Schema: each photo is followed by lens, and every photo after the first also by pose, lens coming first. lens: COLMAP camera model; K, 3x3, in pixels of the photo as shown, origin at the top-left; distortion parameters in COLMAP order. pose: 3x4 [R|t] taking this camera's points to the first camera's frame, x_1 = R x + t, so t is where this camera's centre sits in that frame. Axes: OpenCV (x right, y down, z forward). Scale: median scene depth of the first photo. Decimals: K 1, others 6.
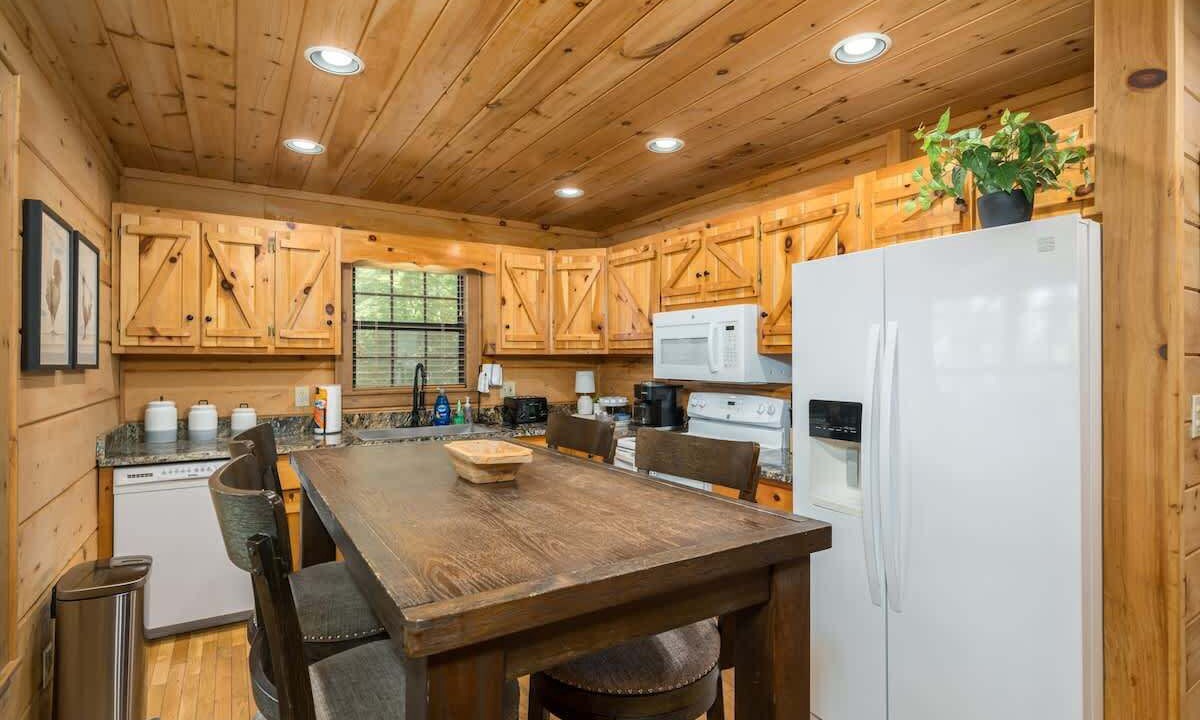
lens RADIAL K [[591.5, 0, 590.2], [0, 591.5, 362.9], [0, 0, 1]] dist [-0.005976, -0.000346]
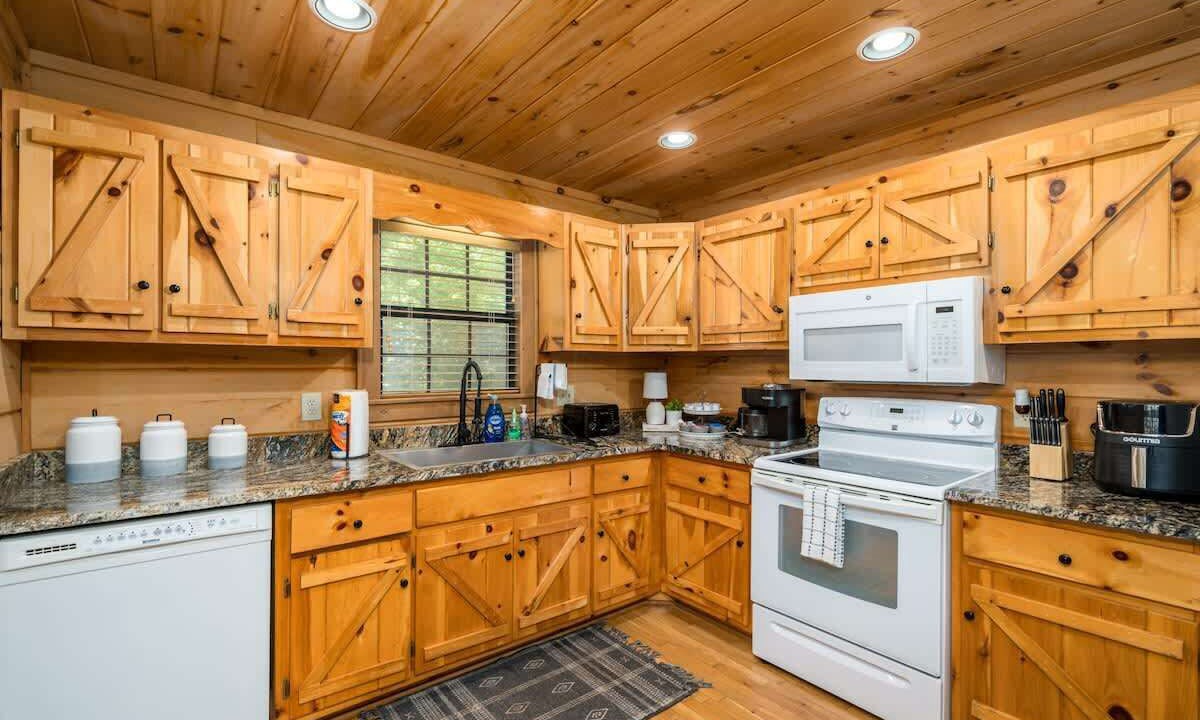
lens RADIAL K [[543.3, 0, 602.7], [0, 543.3, 370.7], [0, 0, 1]] dist [-0.006288, 0.001229]
pose [[0.992741, -0.001062, 0.120266, -0.229483], [0.001039, 0.999999, 0.000259, 0.014110], [-0.120266, -0.000132, 0.992742, 0.322212]]
